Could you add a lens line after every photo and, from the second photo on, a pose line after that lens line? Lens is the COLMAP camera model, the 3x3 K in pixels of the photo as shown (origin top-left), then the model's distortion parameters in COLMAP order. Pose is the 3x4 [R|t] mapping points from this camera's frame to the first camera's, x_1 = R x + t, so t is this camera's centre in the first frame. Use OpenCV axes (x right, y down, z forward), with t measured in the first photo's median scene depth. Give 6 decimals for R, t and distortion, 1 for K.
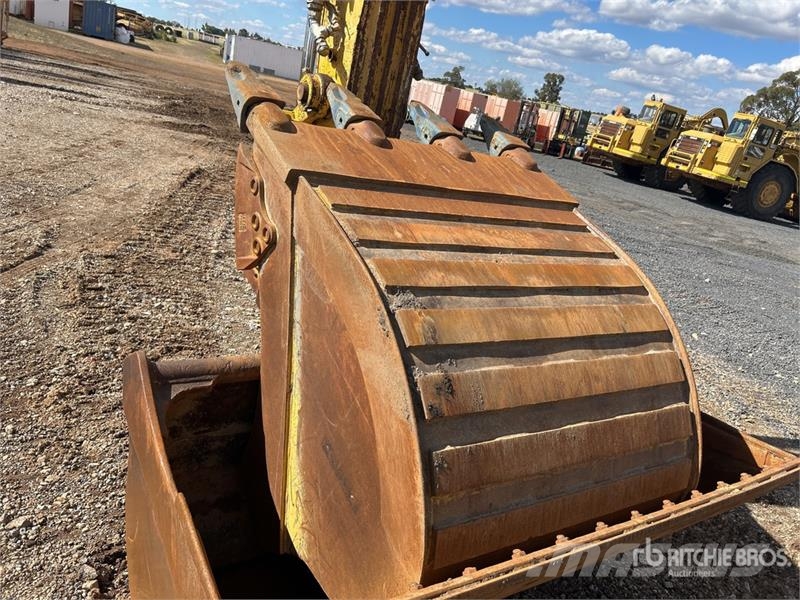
lens RADIAL K [[598.0, 0, 399.4], [0, 598.0, 316.7], [0, 0, 1]] dist [0.003087, -0.002157]
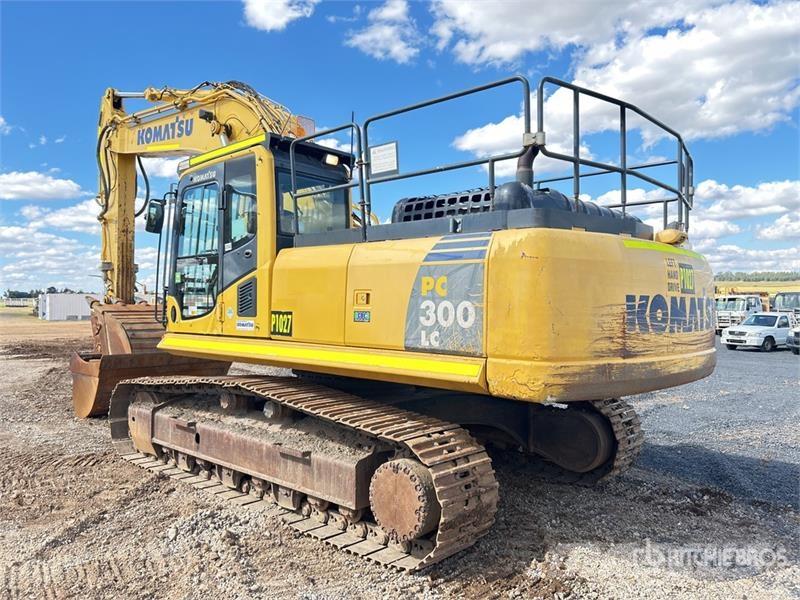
lens RADIAL K [[601.8, 0, 404.1], [0, 601.8, 302.0], [0, 0, 1]] dist [0.009063, 0.001474]
pose [[0.938389, -0.209367, 0.274937, 0.218140], [0.289927, 0.909915, -0.296642, 0.508159], [-0.188062, 0.358078, 0.914556, -1.100989]]
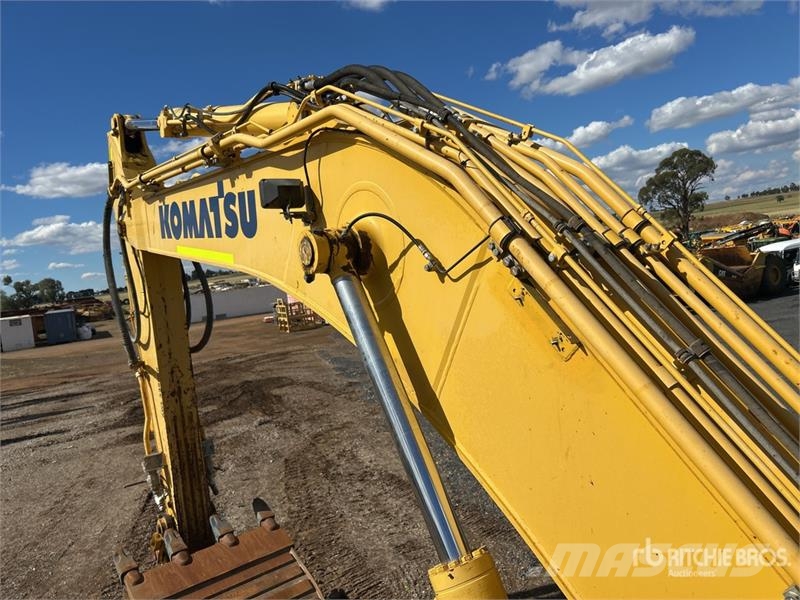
lens RADIAL K [[602.9, 0, 395.4], [0, 602.9, 300.2], [0, 0, 1]] dist [0.038855, -0.039986]
pose [[0.942724, -0.329348, 0.052926, 0.278522], [0.330128, 0.898423, -0.289570, -0.077141], [0.047819, 0.290457, 0.955693, -0.437684]]
